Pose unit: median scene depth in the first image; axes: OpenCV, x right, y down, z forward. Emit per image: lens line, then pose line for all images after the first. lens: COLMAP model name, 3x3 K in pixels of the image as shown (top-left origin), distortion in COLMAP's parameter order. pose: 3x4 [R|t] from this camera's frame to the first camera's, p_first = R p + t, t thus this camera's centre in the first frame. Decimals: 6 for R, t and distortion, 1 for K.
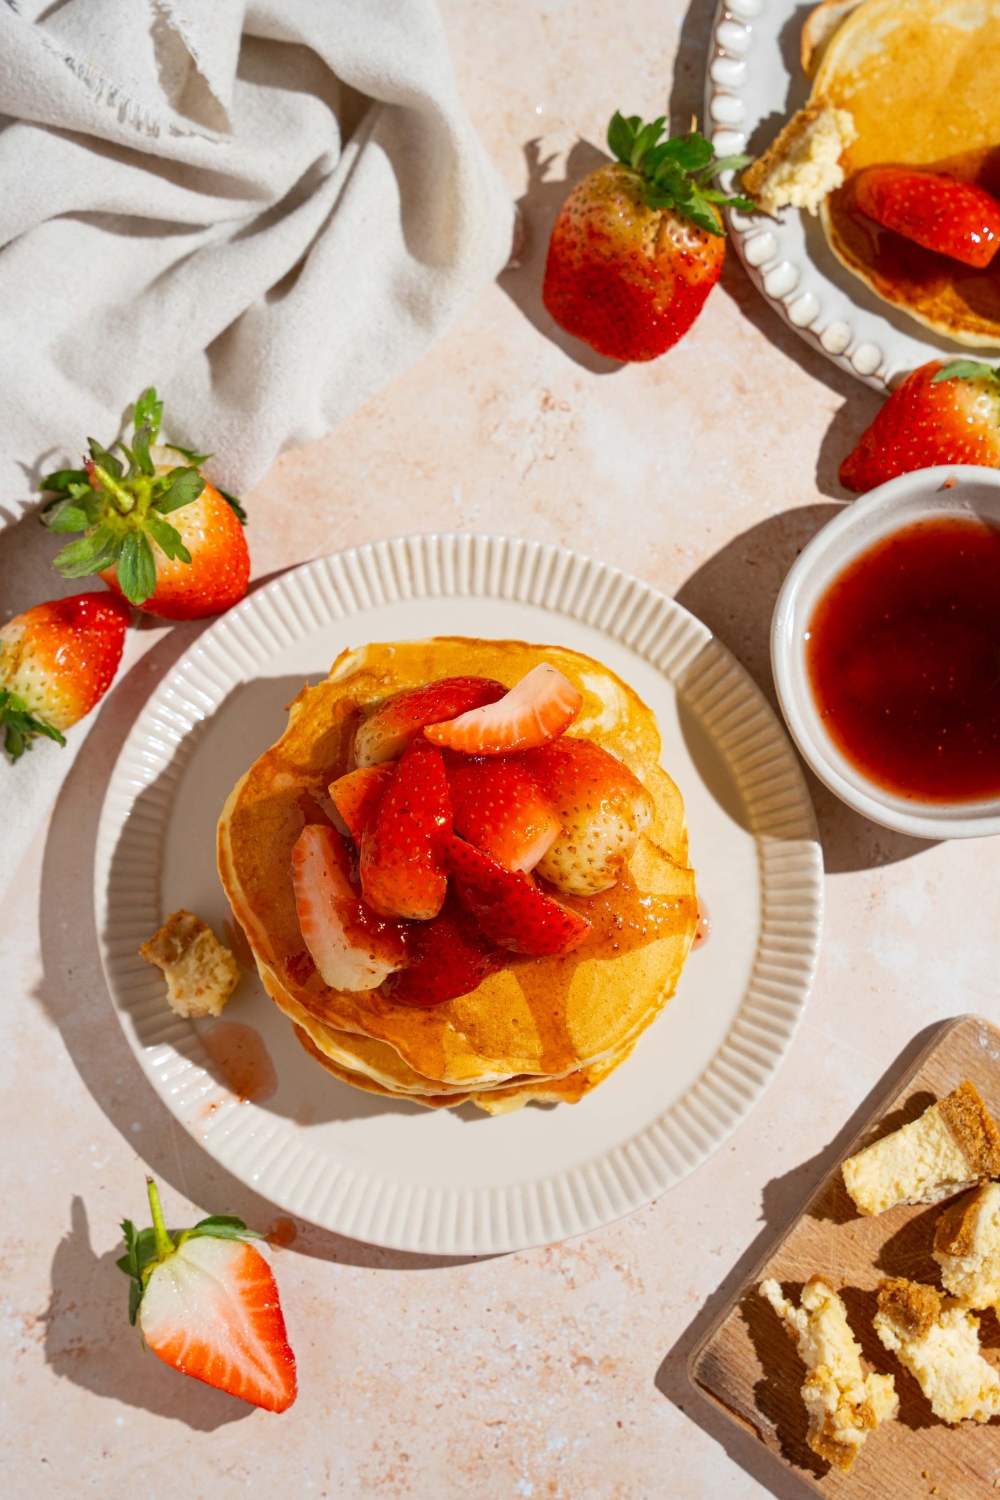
lens RADIAL K [[3020.6, 0, 507.7], [0, 3020.6, 740.4], [0, 0, 1]] dist [0.066924, 0.000000]
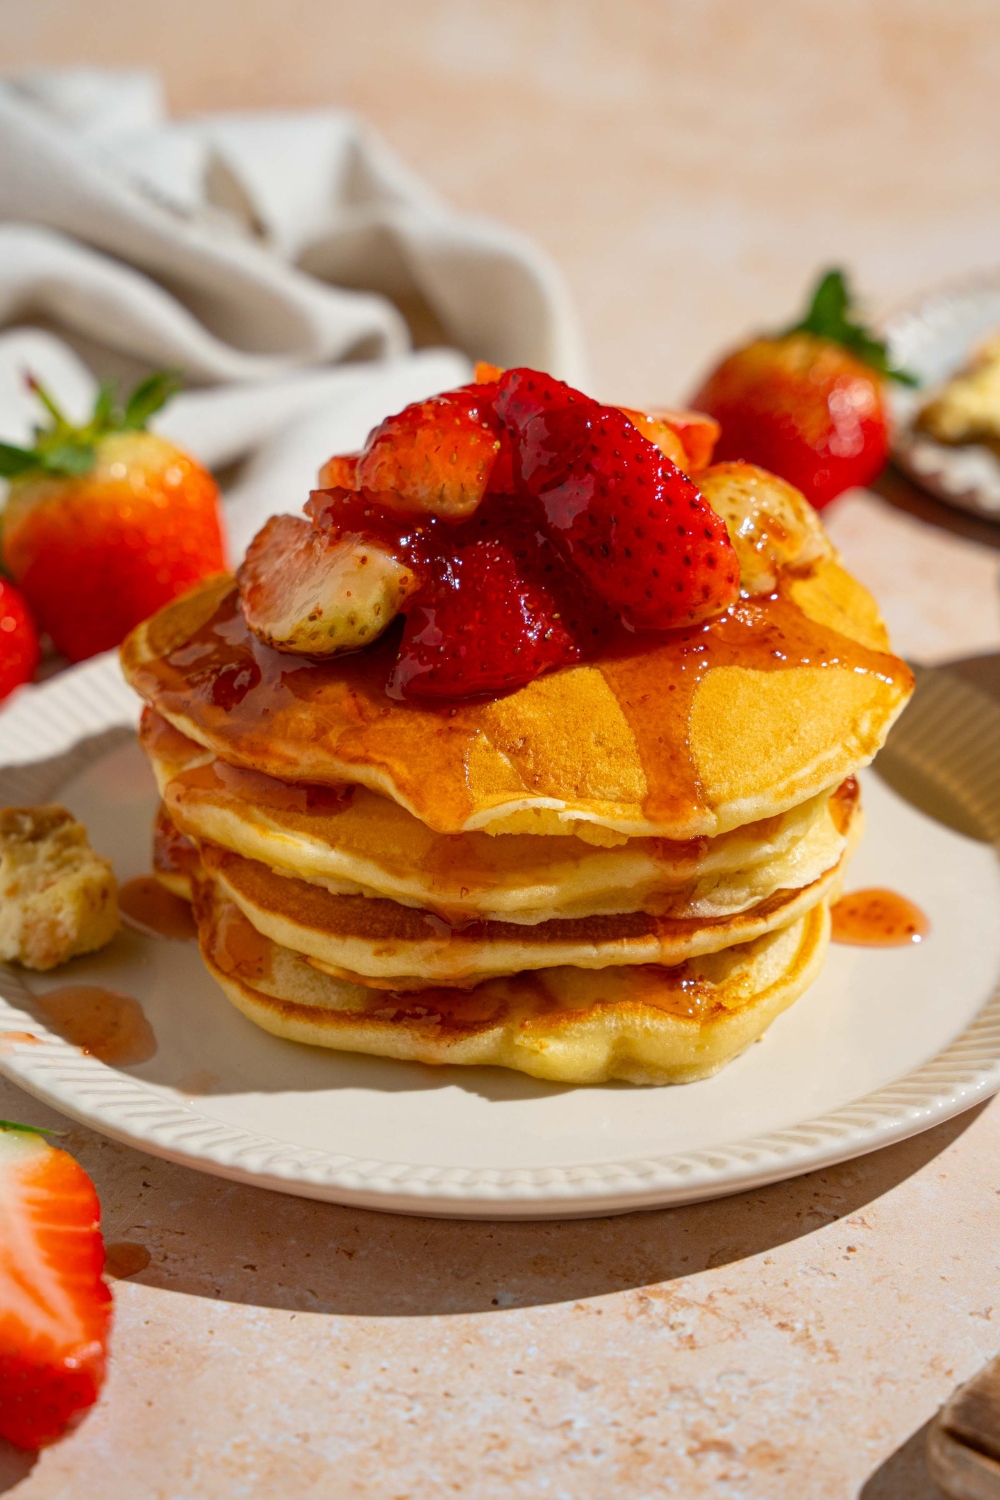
lens RADIAL K [[3020.6, 0, 478.6], [0, 3020.6, 747.1], [0, 0, 1]] dist [0.066924, 0.000000]
pose [[0.998071, 0.038703, -0.048543, 0.007039], [-0.062017, 0.585477, -0.808313, 0.524751], [-0.002863, 0.809764, 0.586748, 0.634187]]
